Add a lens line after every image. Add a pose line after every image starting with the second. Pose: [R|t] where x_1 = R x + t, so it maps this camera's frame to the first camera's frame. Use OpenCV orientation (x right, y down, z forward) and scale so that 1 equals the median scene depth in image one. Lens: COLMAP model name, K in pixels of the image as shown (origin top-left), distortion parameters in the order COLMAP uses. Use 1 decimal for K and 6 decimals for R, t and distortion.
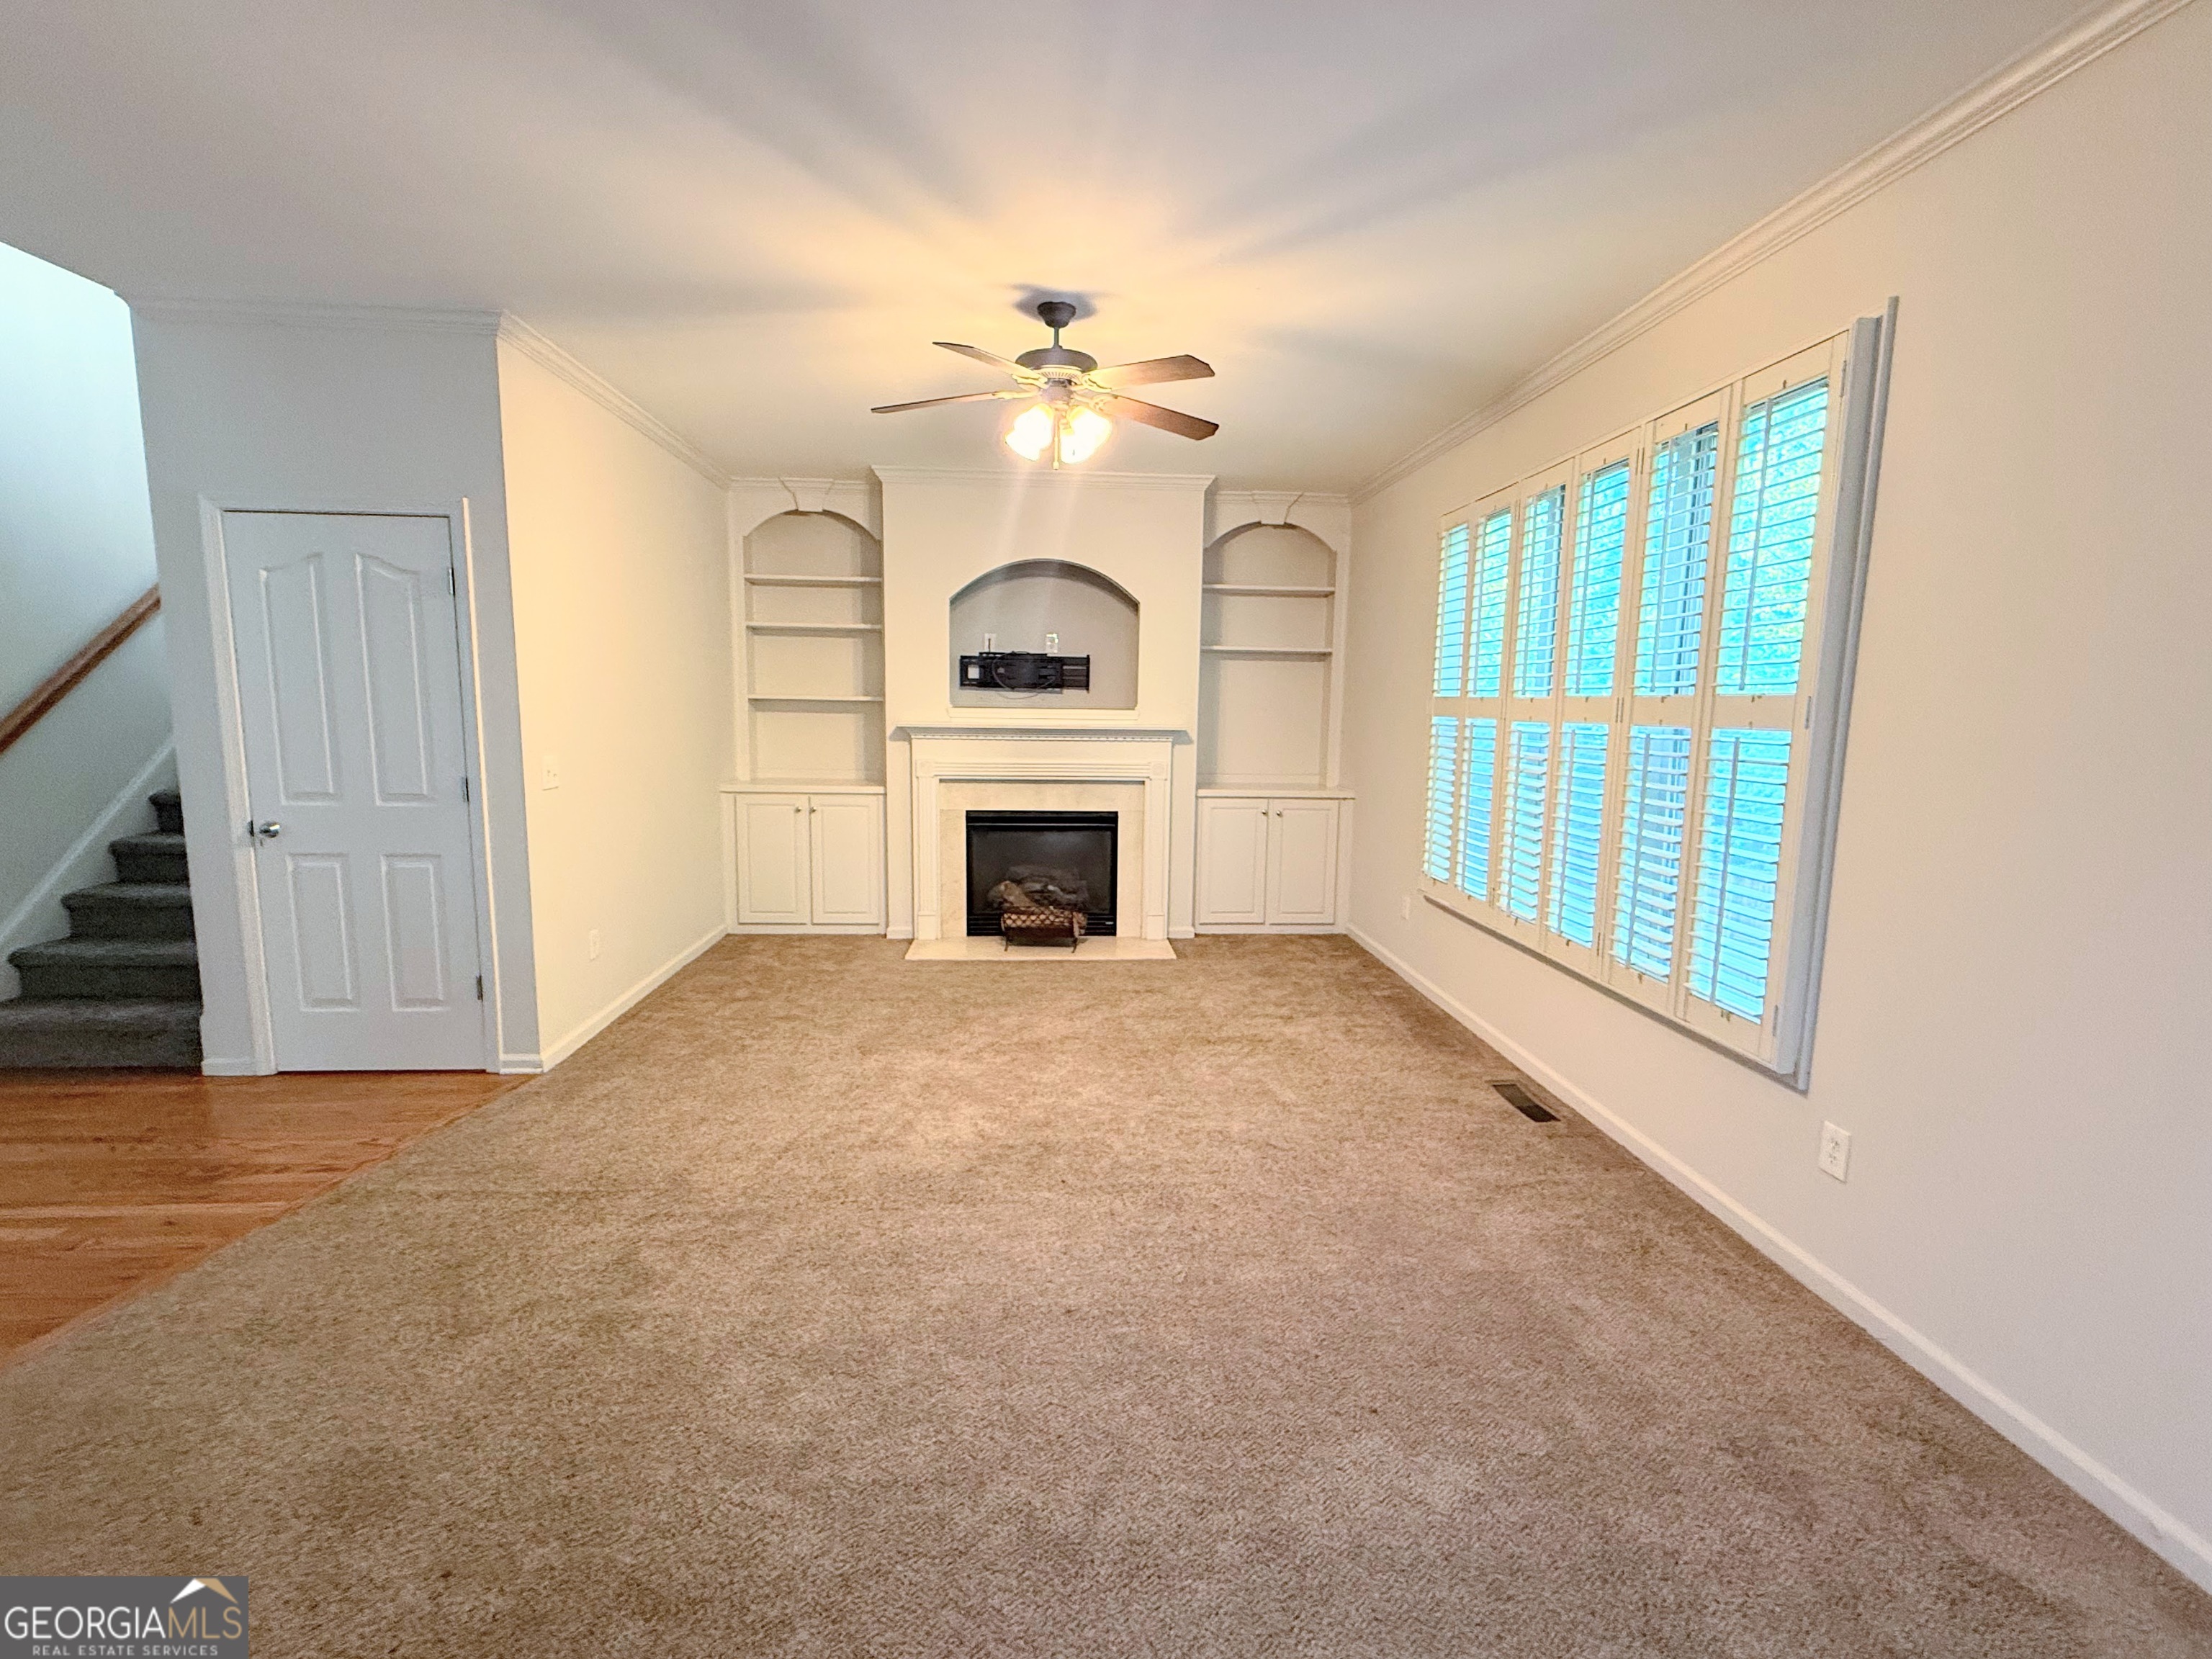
lens RADIAL K [[982.3, 0, 1099.4], [0, 982.3, 818.0], [0, 0, 1]] dist [0.001485, -0.000237]
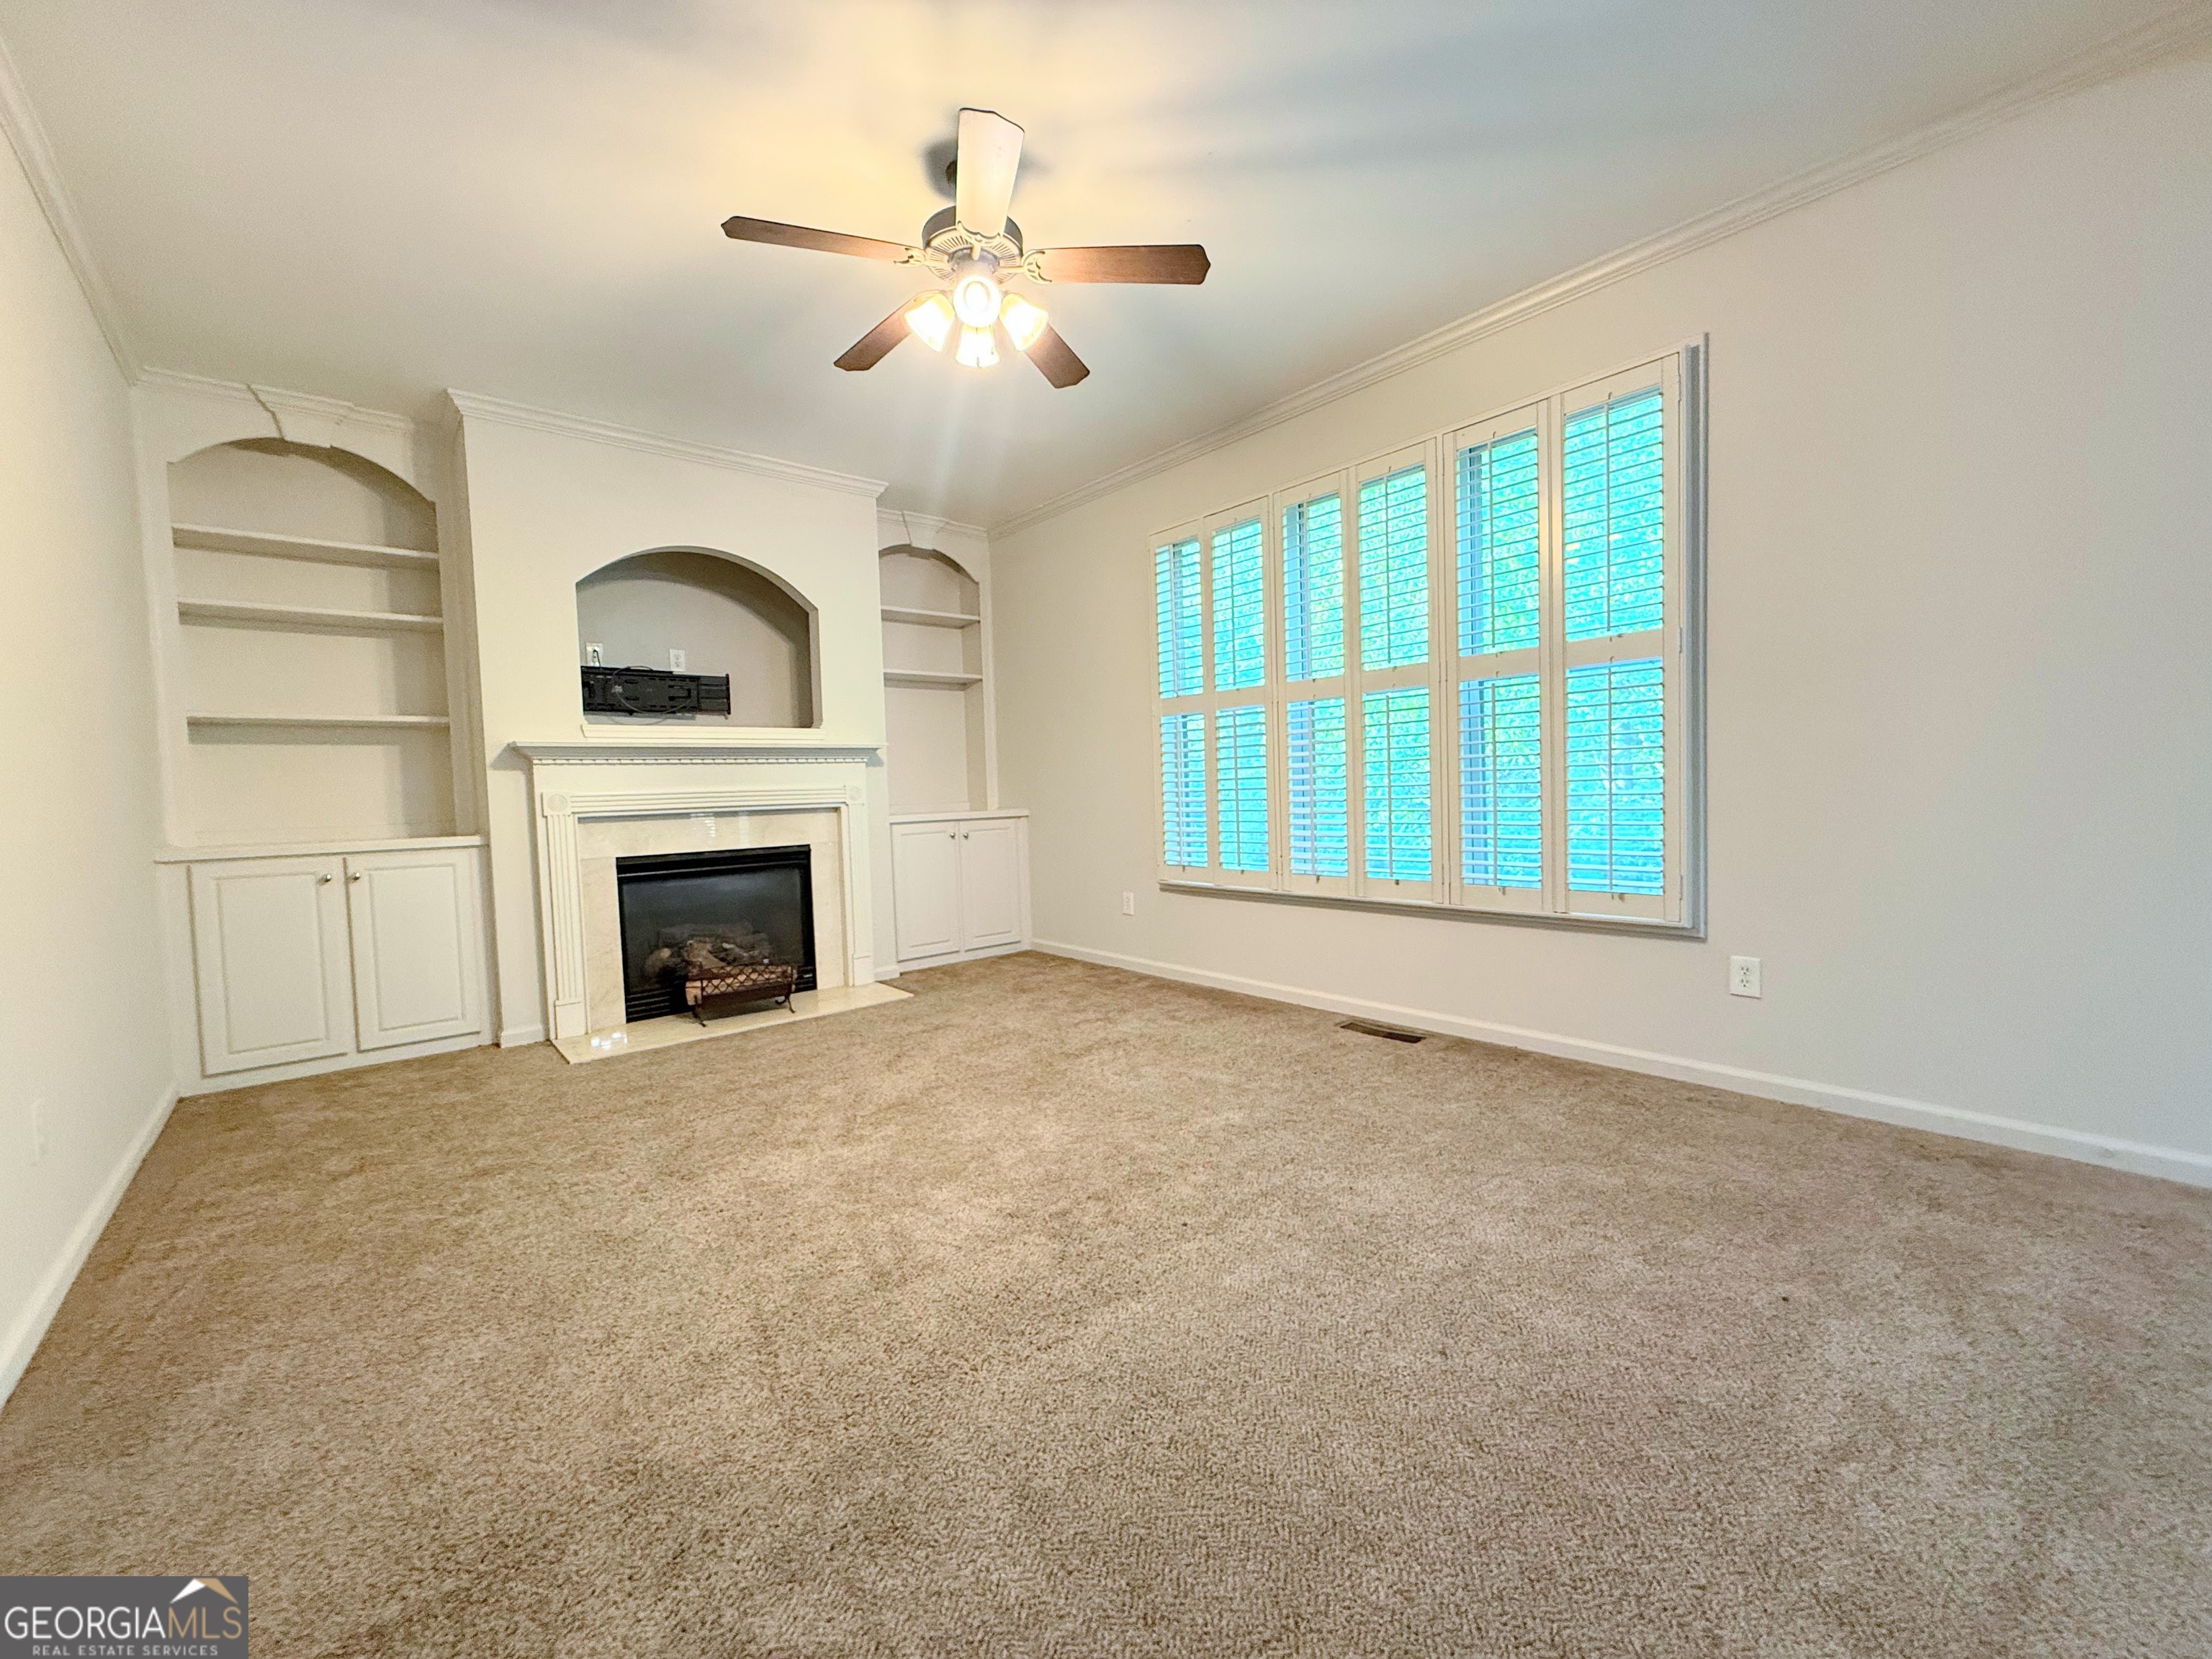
lens RADIAL K [[882.5, 0, 1107.7], [0, 882.5, 818.6], [0, 0, 1]] dist [-0.000692, 0.000812]
pose [[0.802076, -0.062390, 0.593955, -0.288970], [0.112783, 0.992457, -0.048053, 0.047323], [-0.586476, 0.105530, 0.803062, 0.267154]]
